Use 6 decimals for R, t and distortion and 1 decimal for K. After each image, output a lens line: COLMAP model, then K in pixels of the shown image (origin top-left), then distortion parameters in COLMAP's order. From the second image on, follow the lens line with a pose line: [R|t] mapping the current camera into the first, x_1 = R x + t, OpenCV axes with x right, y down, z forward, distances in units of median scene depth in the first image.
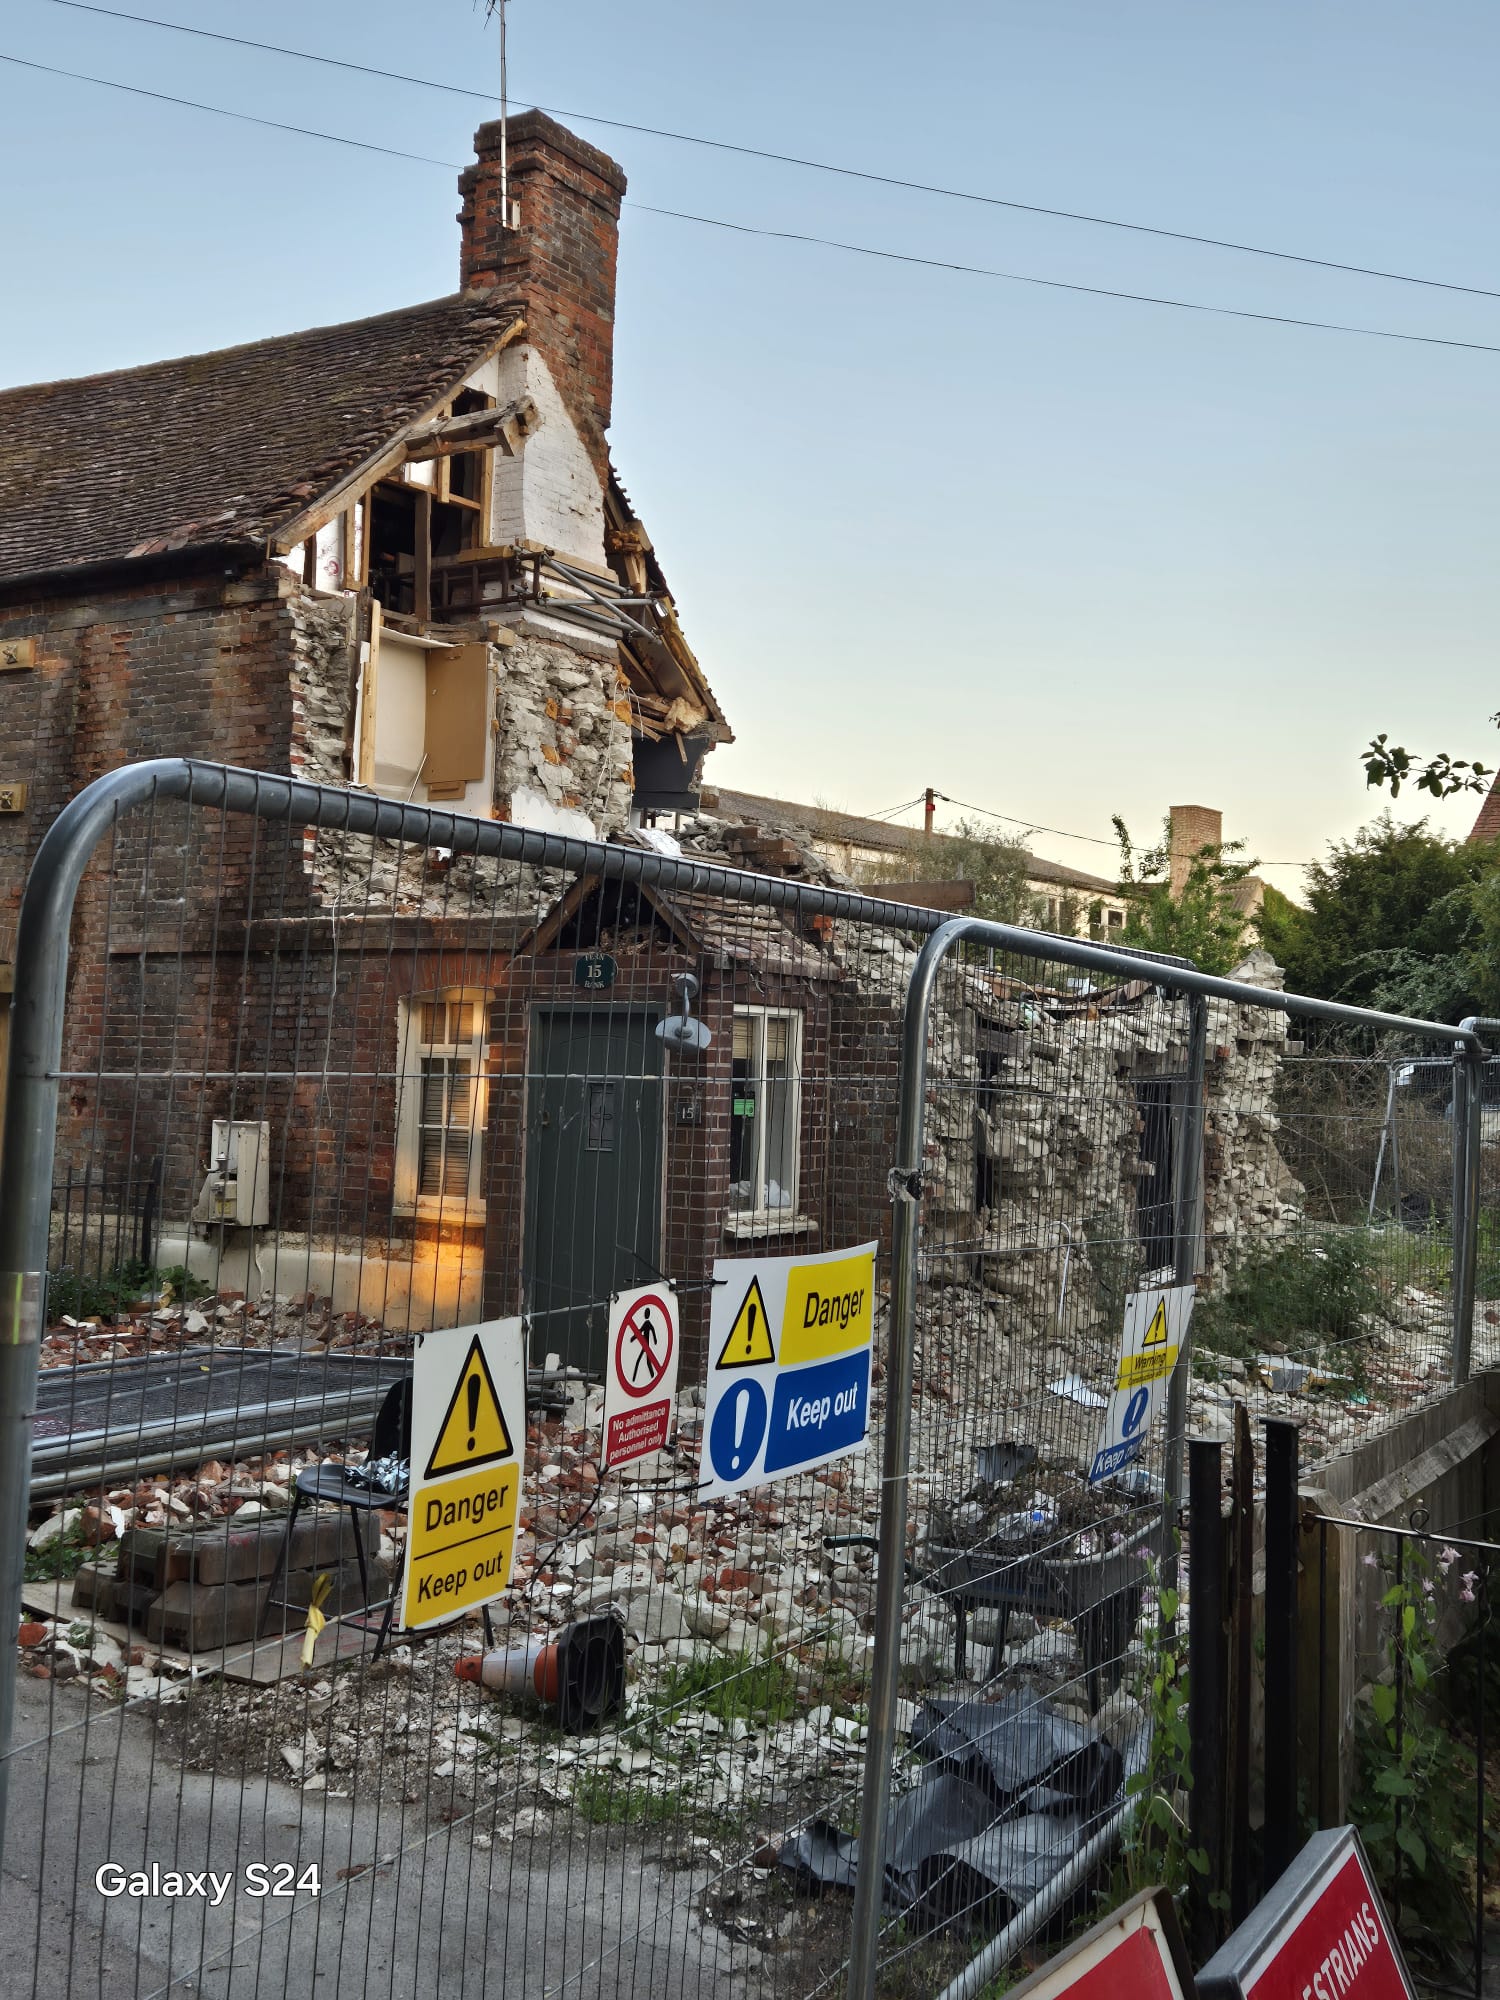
lens RADIAL K [[2044.9, 0, 710.3], [0, 2044.9, 962.4], [0, 0, 1]] dist [0.090003, -0.096886]
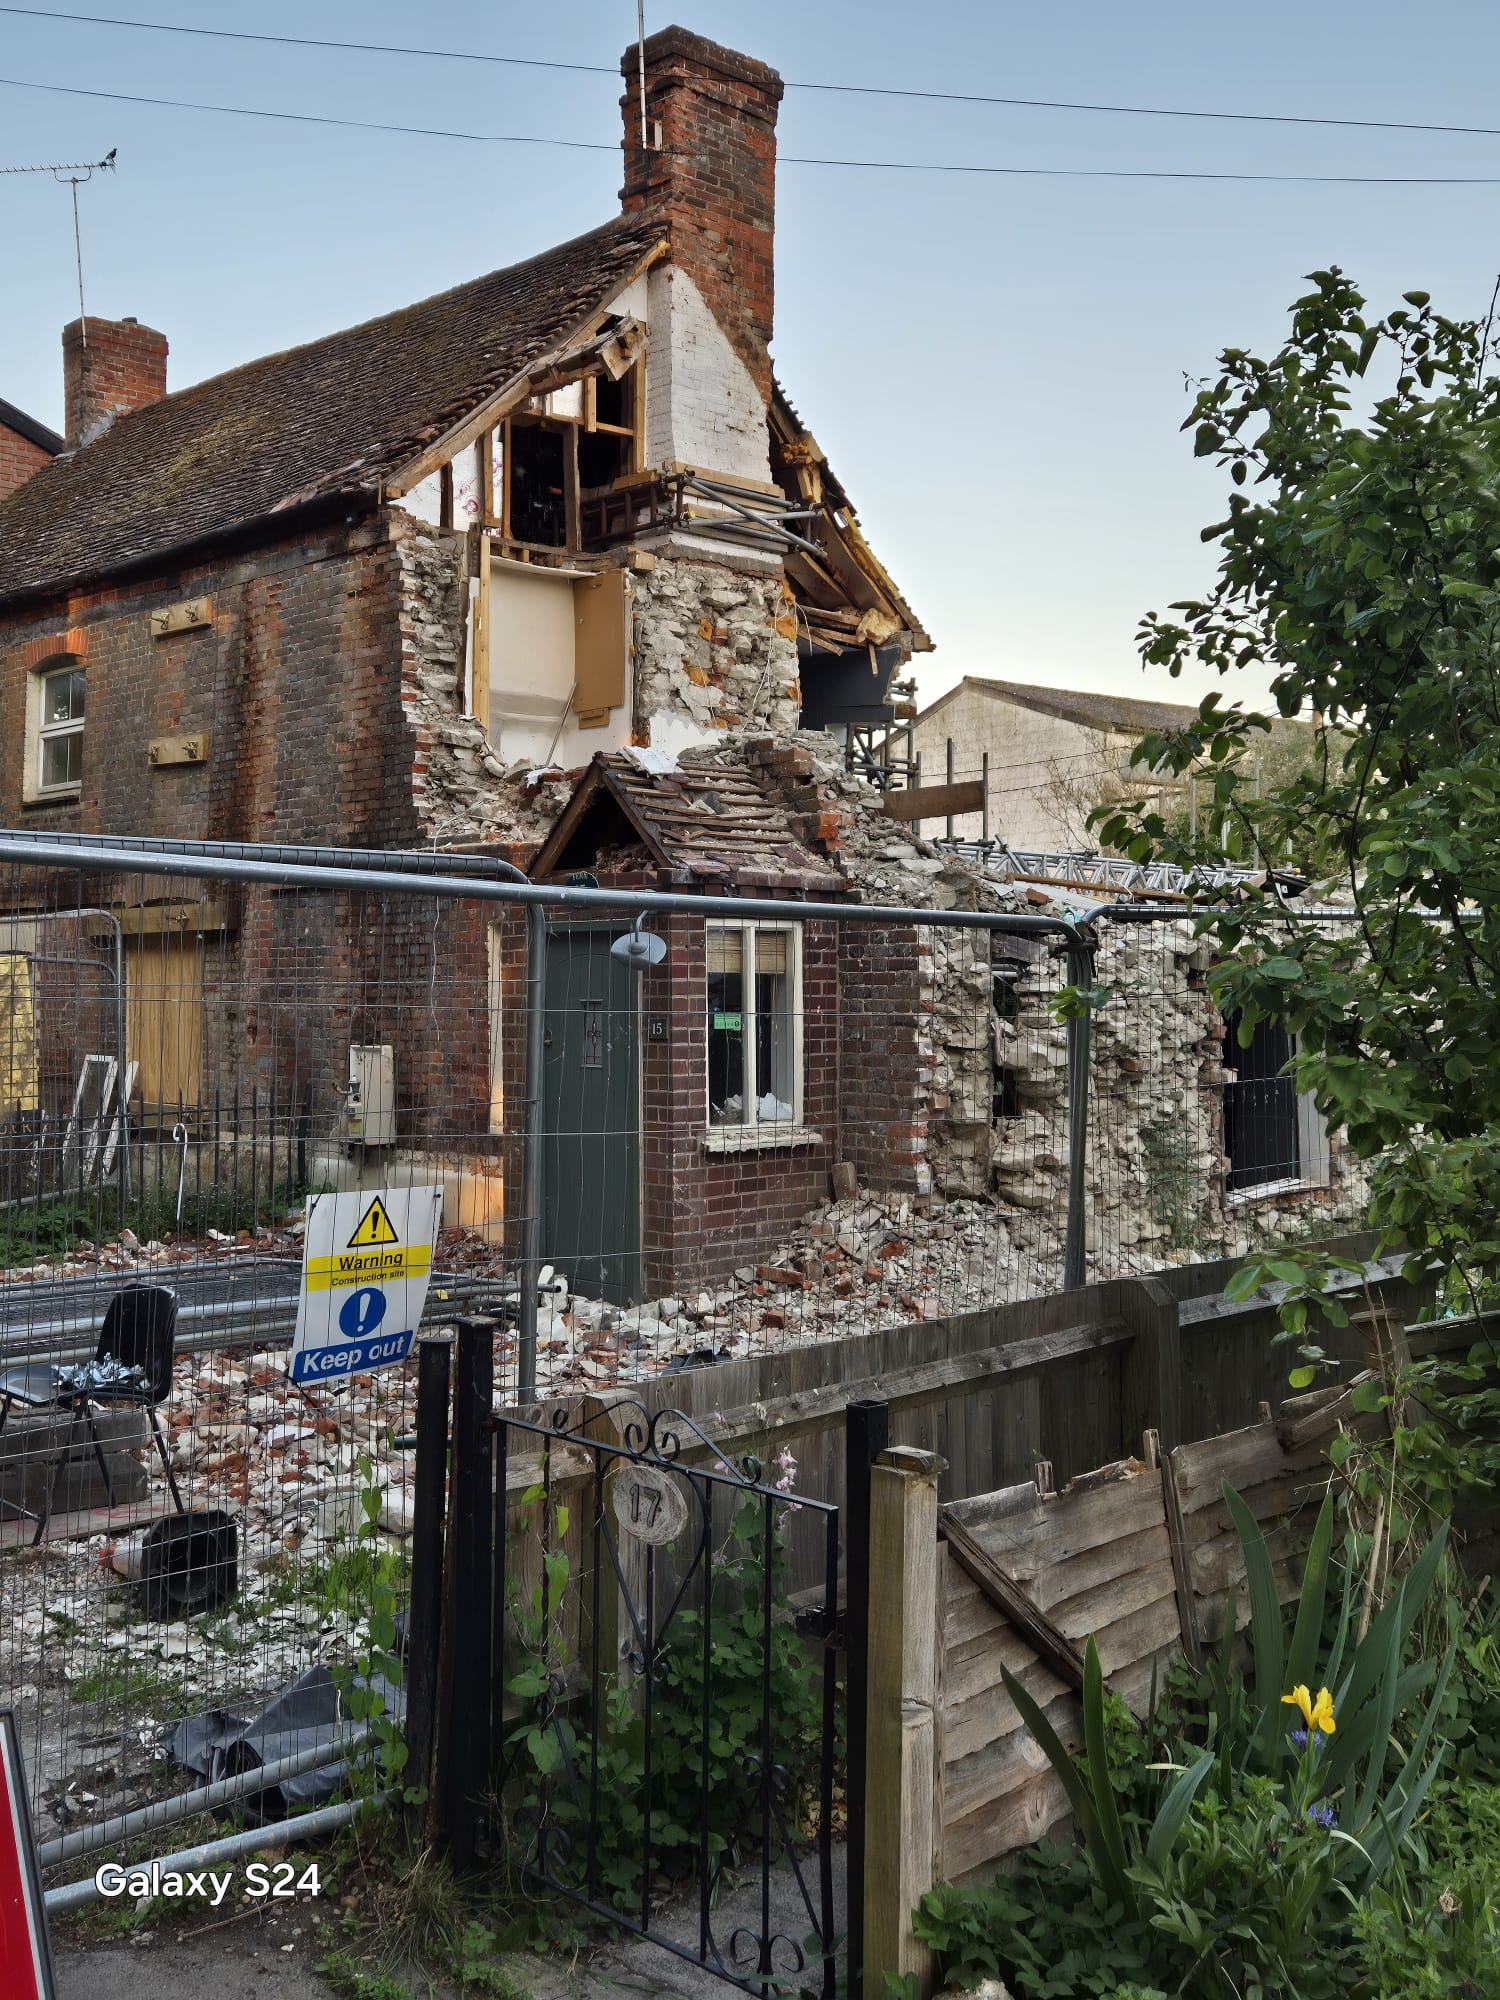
lens RADIAL K [[2050.1, 0, 741.2], [0, 2050.1, 958.5], [0, 0, 1]] dist [0.068796, -0.029224]
pose [[0.973668, -0.030085, -0.225978, 0.178362], [0.038173, 0.998774, 0.031506, 0.006417], [0.224754, -0.039302, 0.973623, 0.021586]]
